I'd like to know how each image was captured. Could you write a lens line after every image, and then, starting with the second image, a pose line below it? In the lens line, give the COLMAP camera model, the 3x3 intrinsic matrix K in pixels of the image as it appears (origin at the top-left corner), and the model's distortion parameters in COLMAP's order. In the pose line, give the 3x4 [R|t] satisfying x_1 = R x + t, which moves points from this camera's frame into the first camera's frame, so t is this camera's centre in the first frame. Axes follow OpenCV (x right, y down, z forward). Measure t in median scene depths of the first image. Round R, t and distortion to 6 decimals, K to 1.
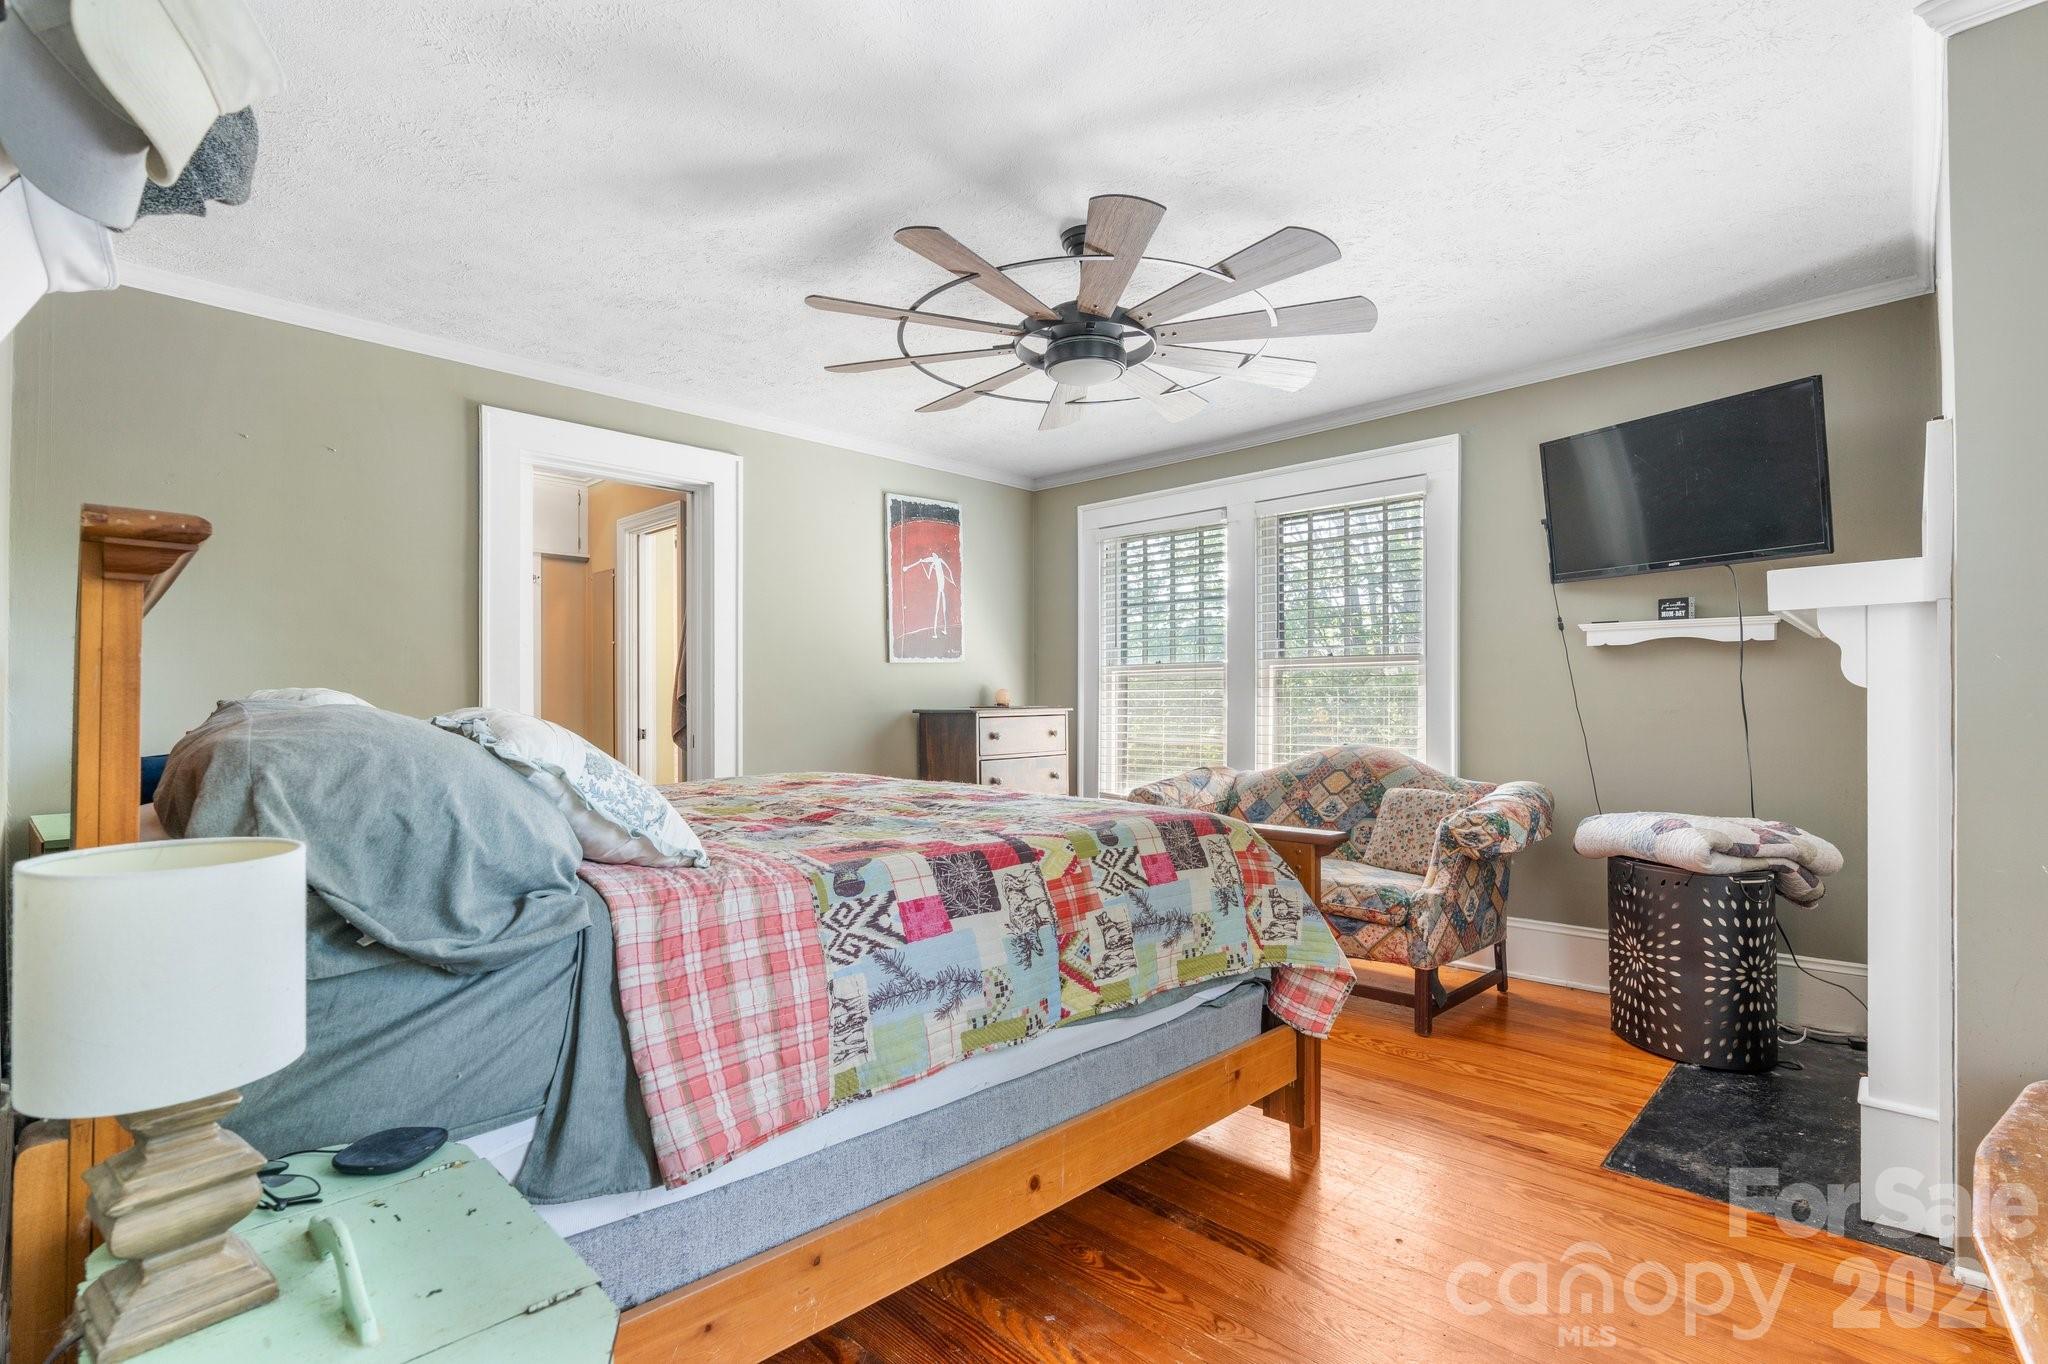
lens RADIAL K [[961.2, 0, 1021.0], [0, 961.2, 719.7], [0, 0, 1]] dist [0.021201, 0.000621]
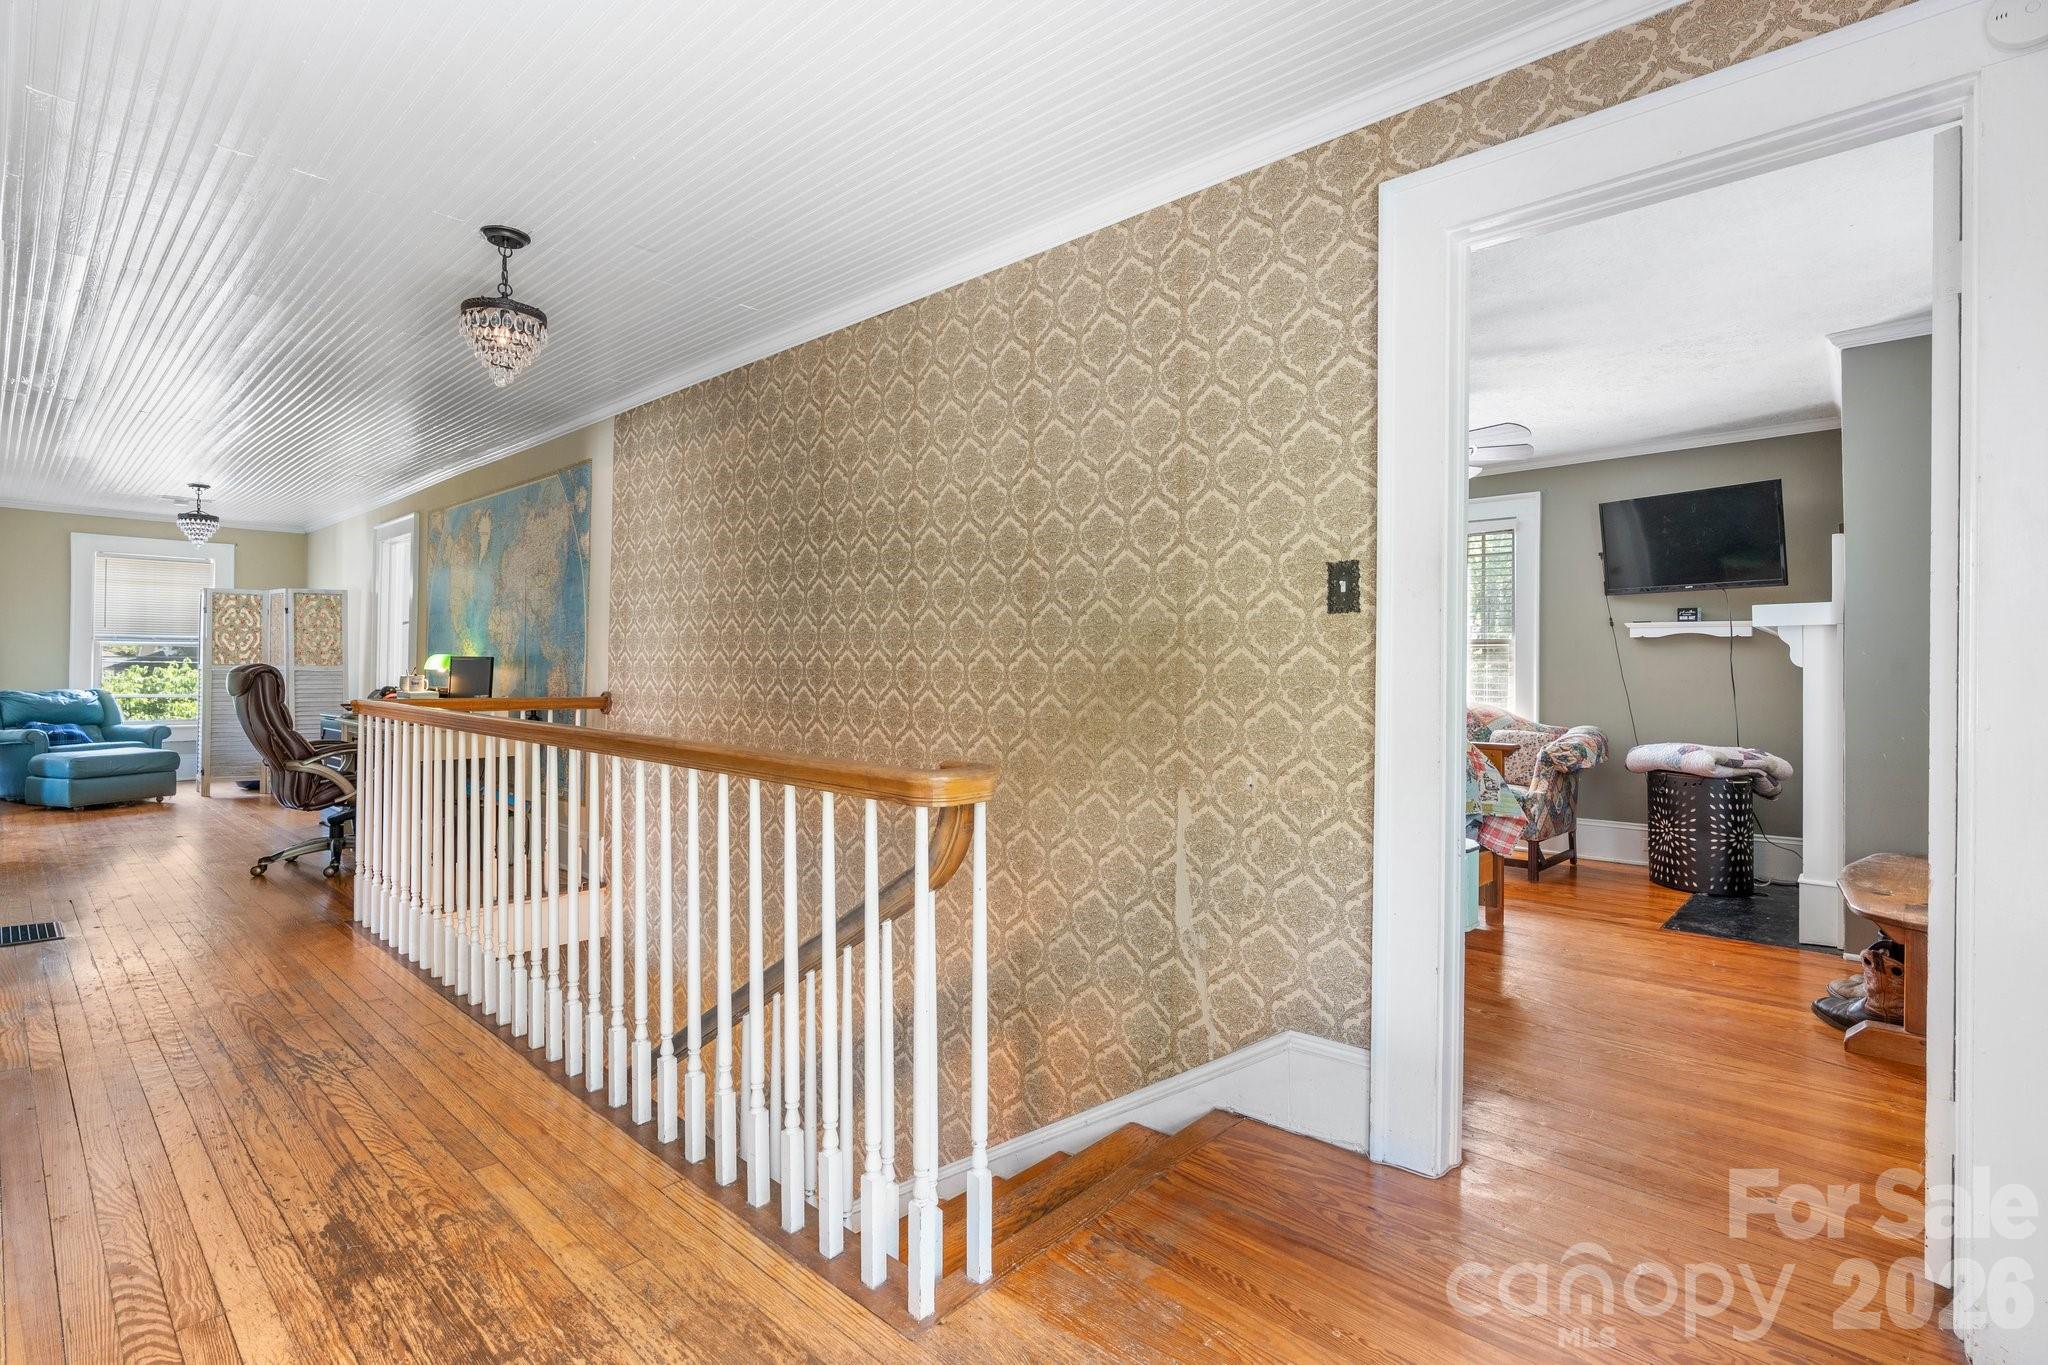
lens RADIAL K [[961.2, 0, 1023.6], [0, 961.2, 674.0], [0, 0, 1]] dist [0.021201, 0.000621]
pose [[0.999528, 0.013048, 0.027795, -0.488043], [-0.012656, 0.999819, -0.014207, 0.018878], [-0.027976, 0.013848, 0.999513, -0.591235]]
